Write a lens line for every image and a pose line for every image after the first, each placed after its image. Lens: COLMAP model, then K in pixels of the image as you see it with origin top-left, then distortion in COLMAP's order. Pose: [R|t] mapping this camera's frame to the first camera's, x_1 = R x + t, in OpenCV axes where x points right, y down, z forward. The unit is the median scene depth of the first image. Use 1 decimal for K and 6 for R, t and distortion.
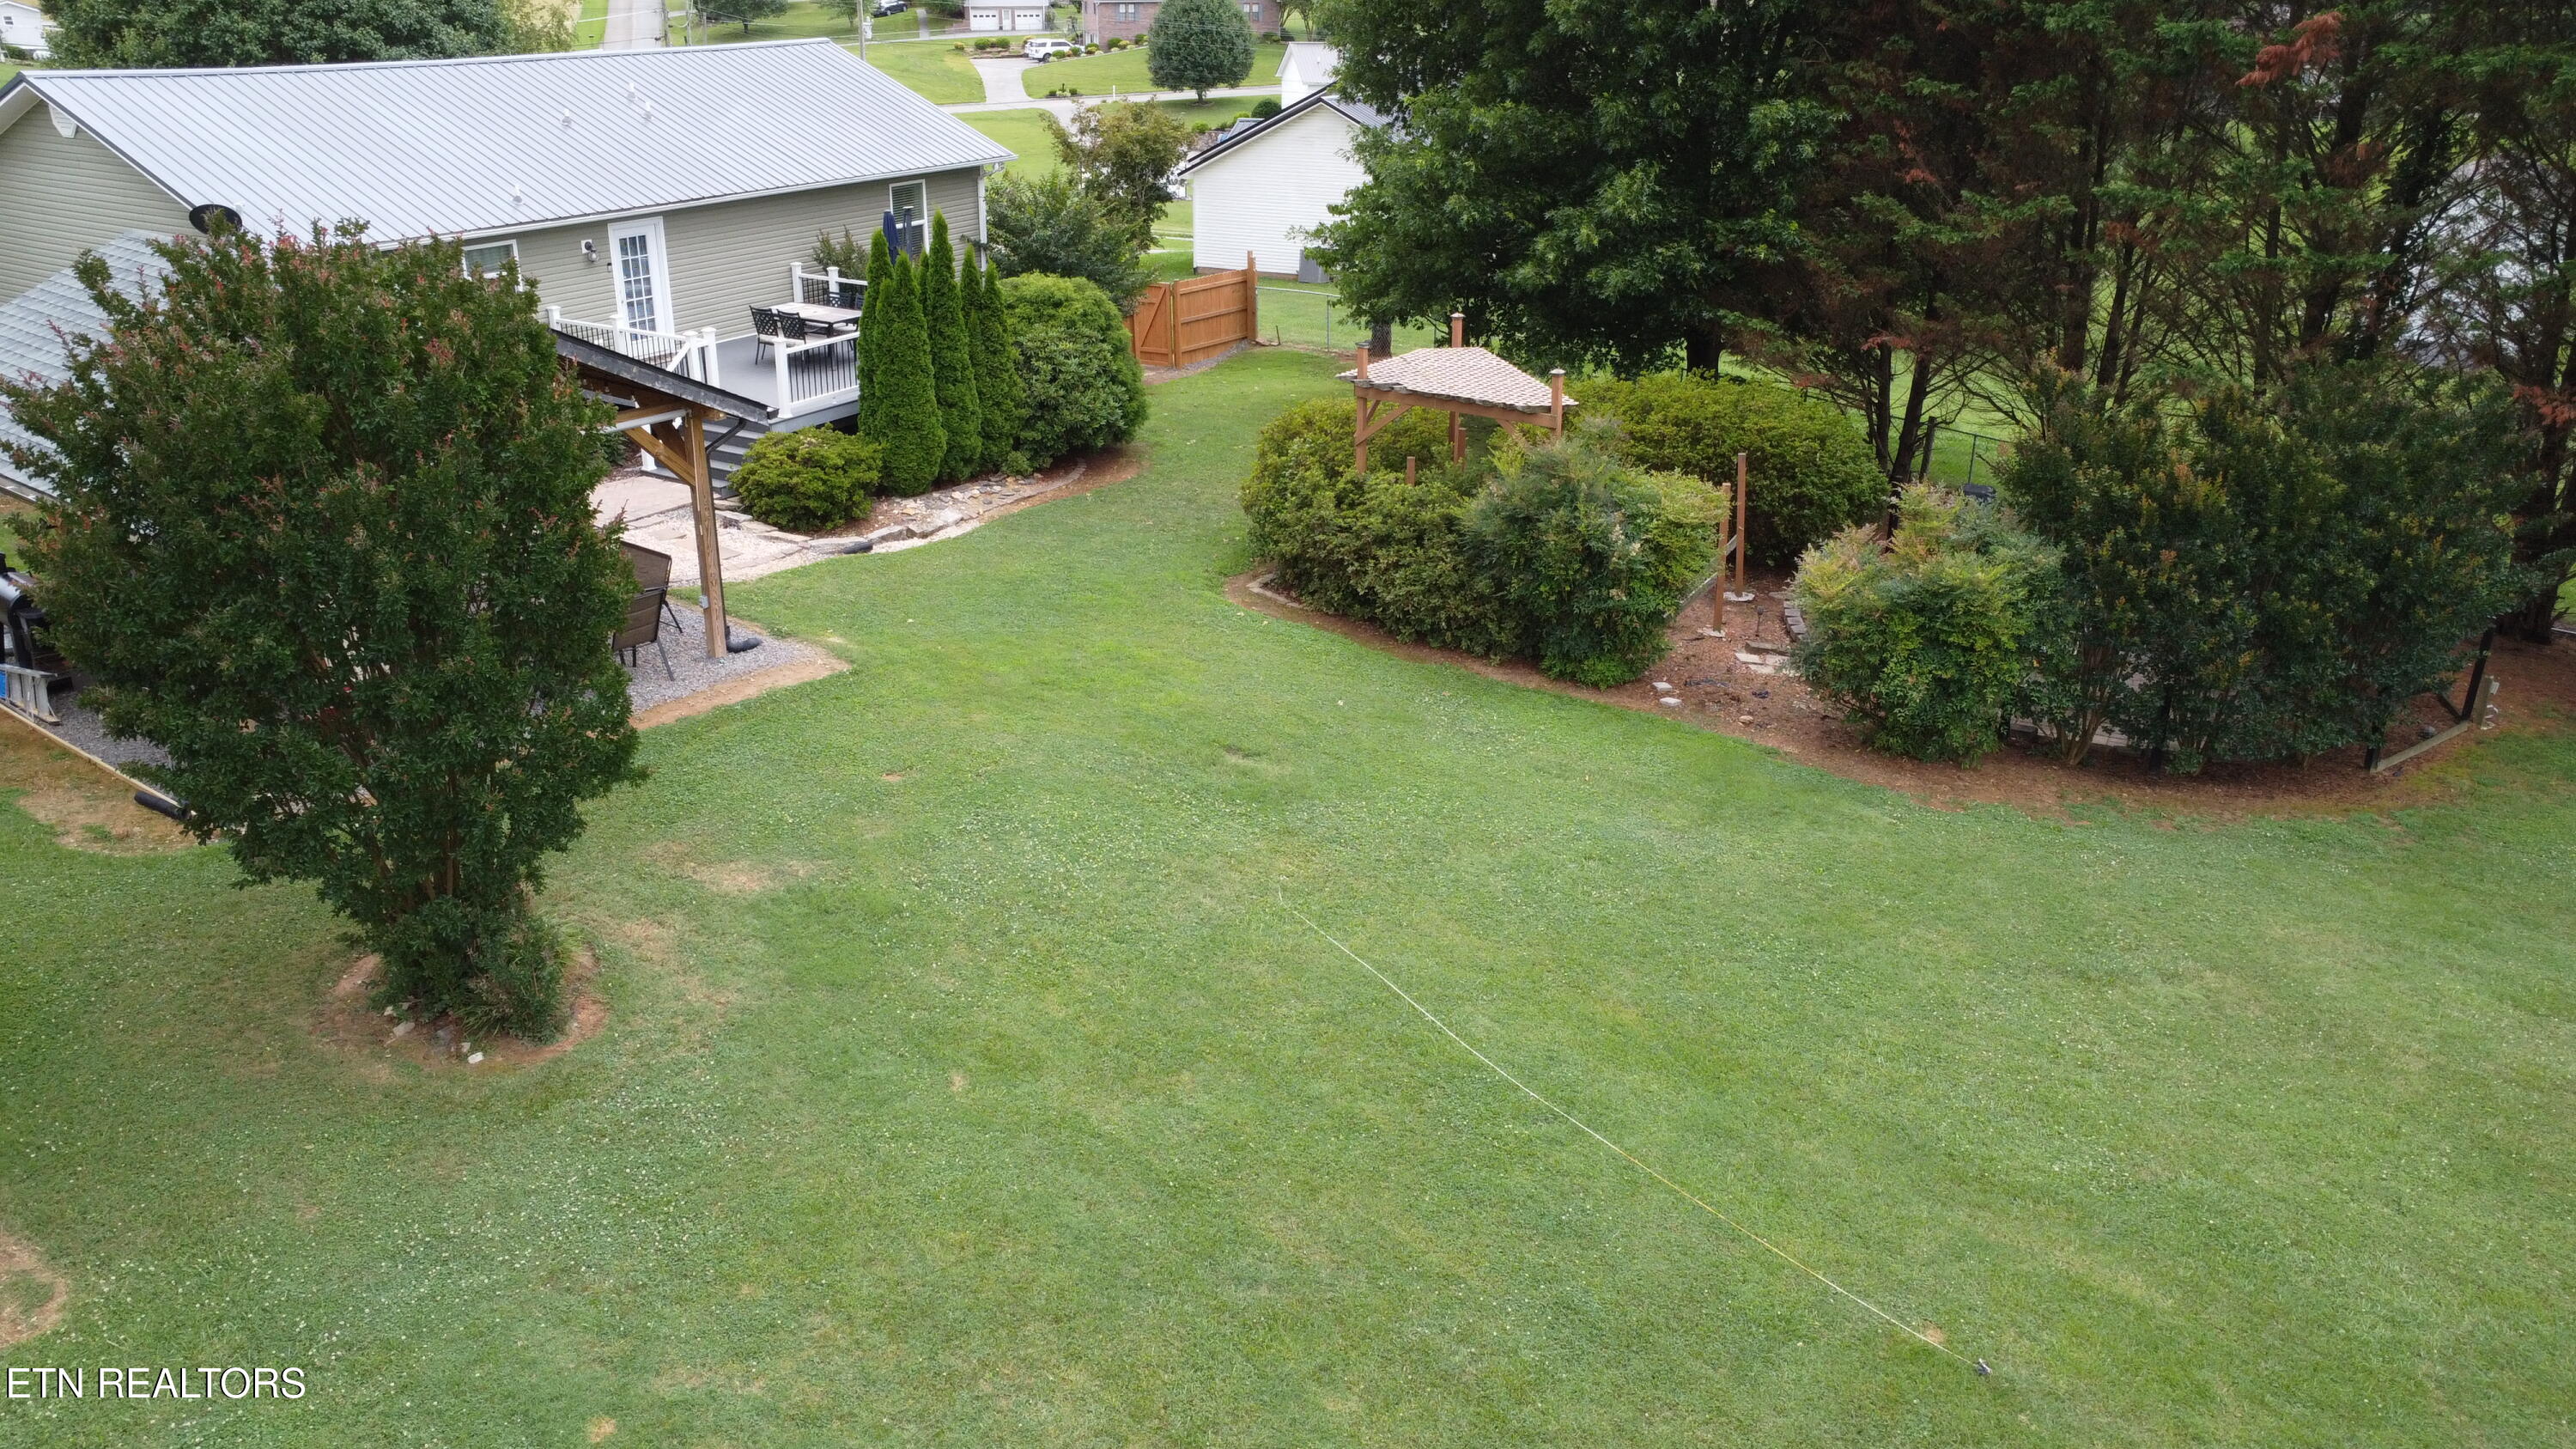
lens RADIAL K [[1782.1, 0, 1302.8], [0, 1782.1, 694.6], [0, 0, 1]] dist [0.000300, 0.000424]
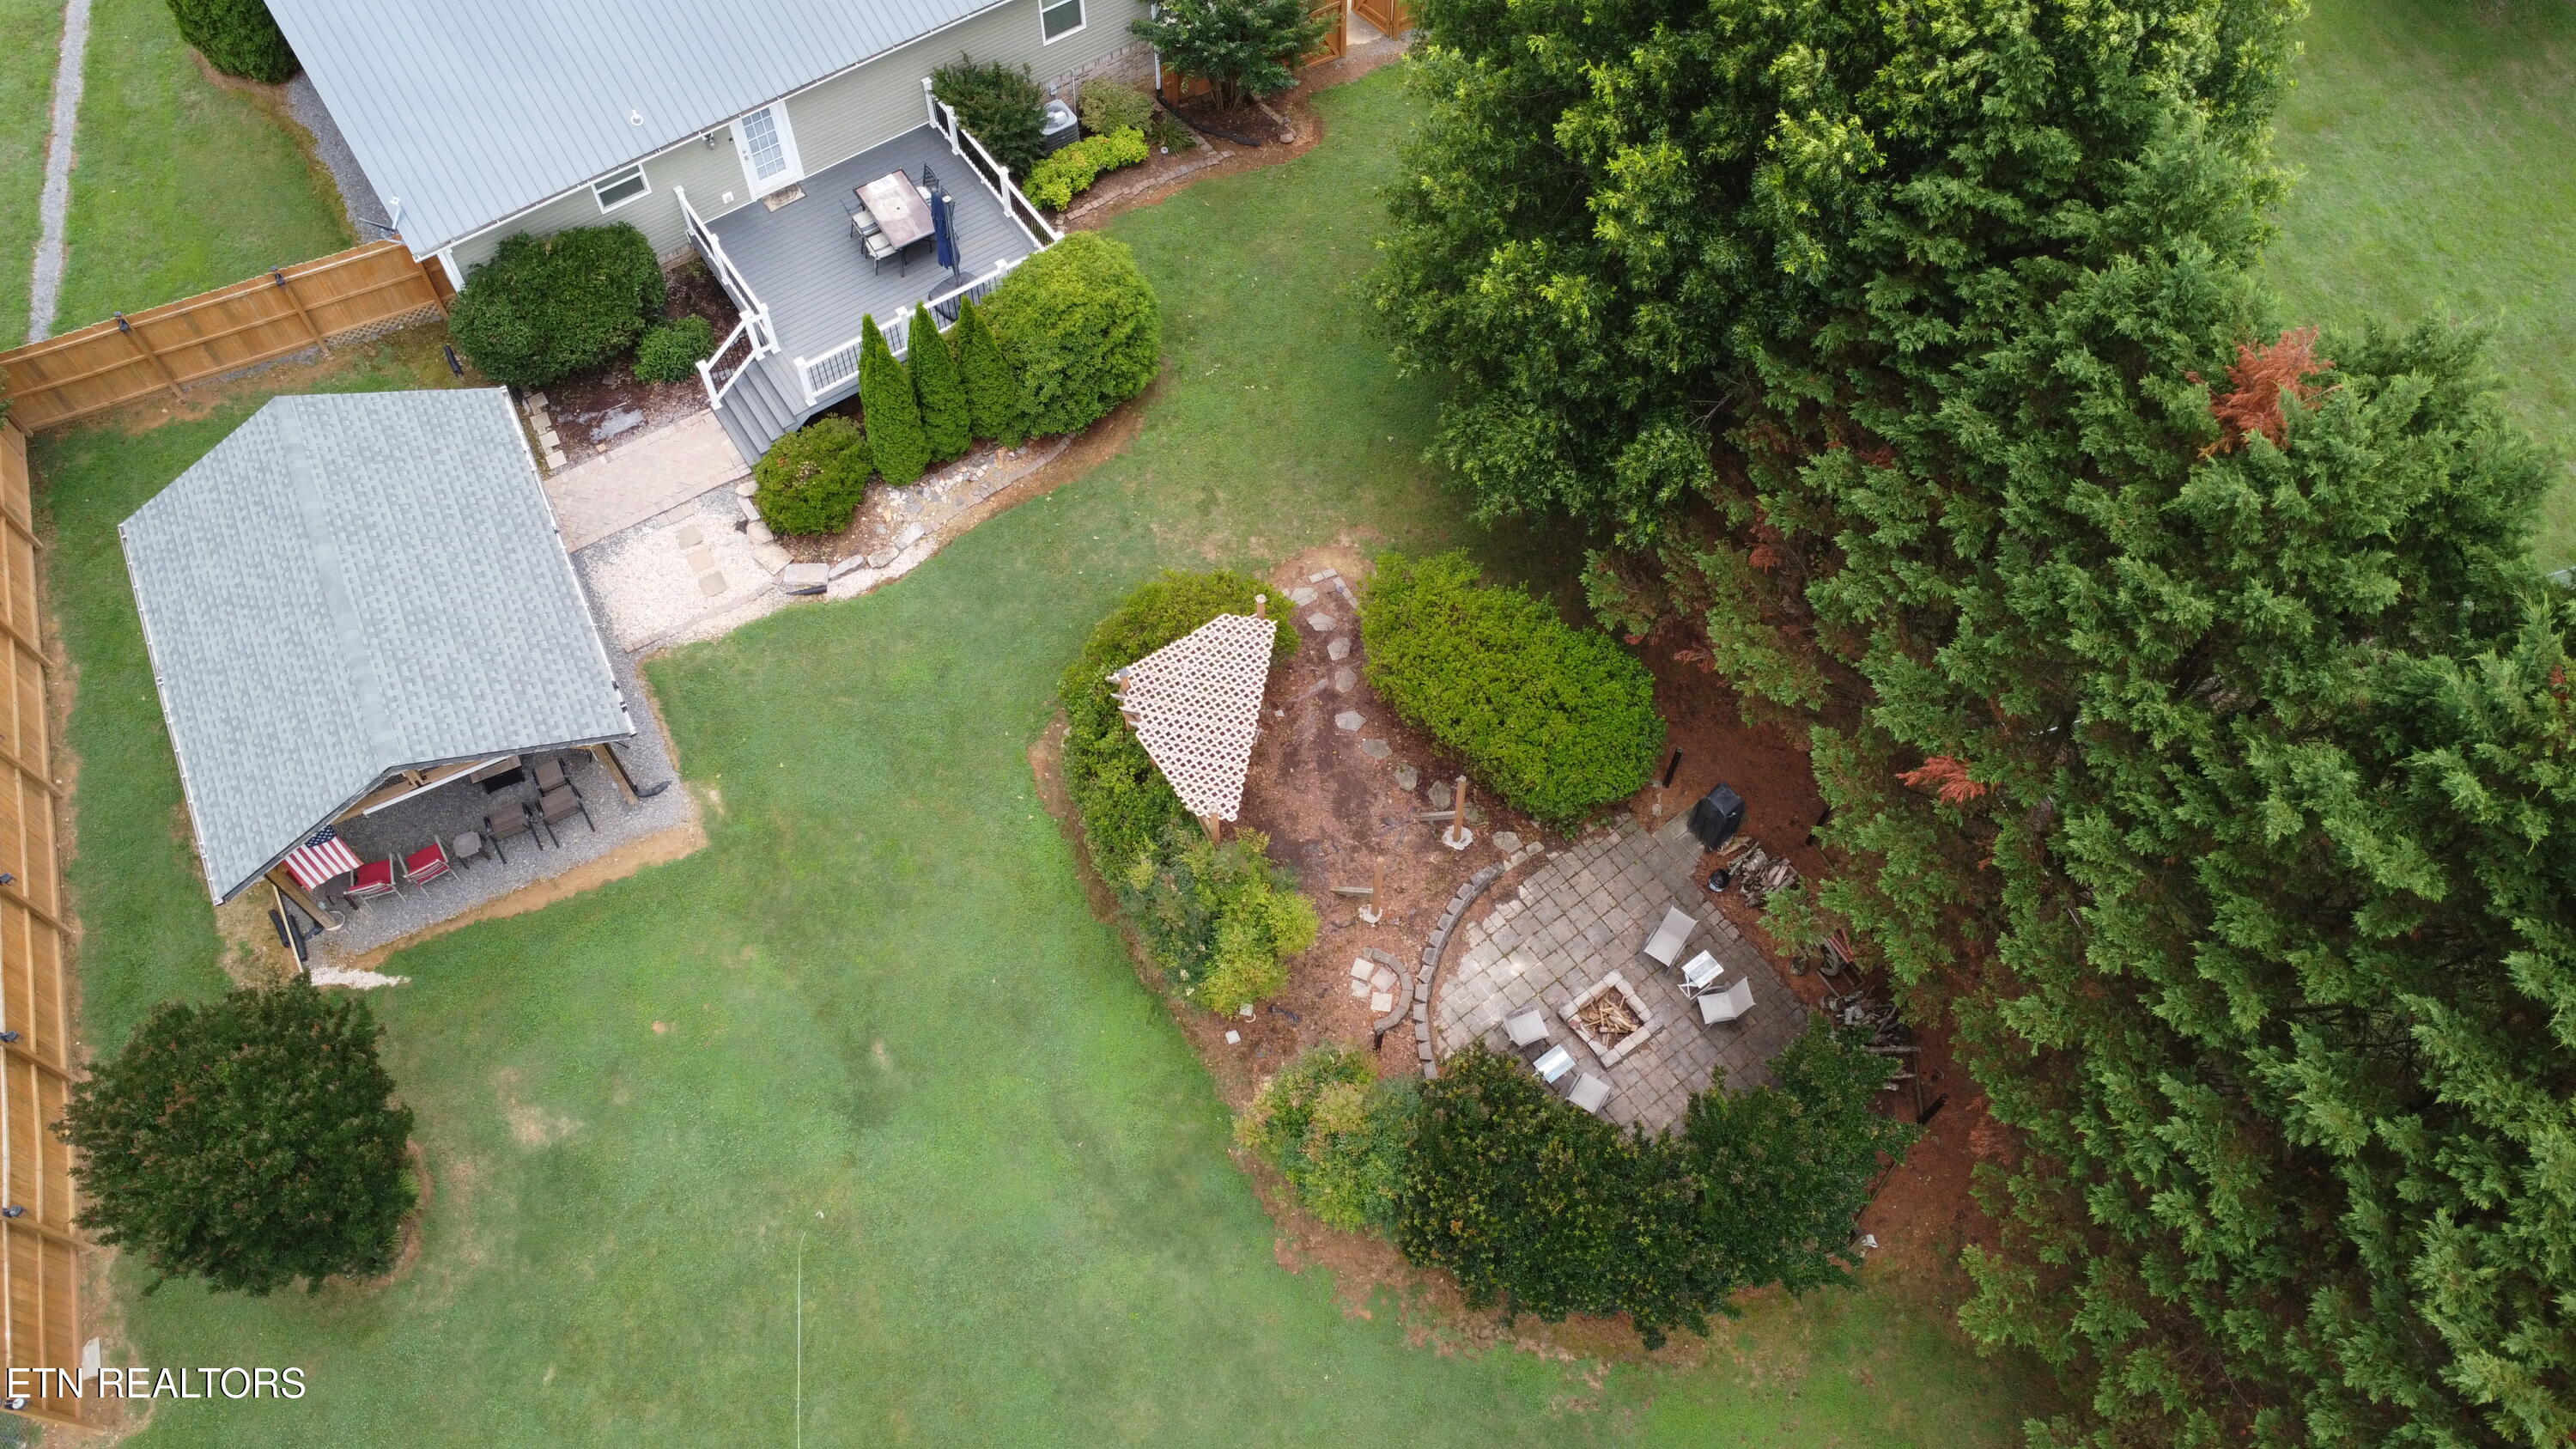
lens RADIAL K [[1928.7, 0, 1298.5], [0, 1928.7, 738.0], [0, 0, 1]] dist [-0.196282, 0.309103]
pose [[0.908565, 0.369184, -0.195480, 0.068714], [-0.172465, 0.757701, 0.629401, -0.169541], [0.380480, -0.538138, 0.752092, 0.007962]]
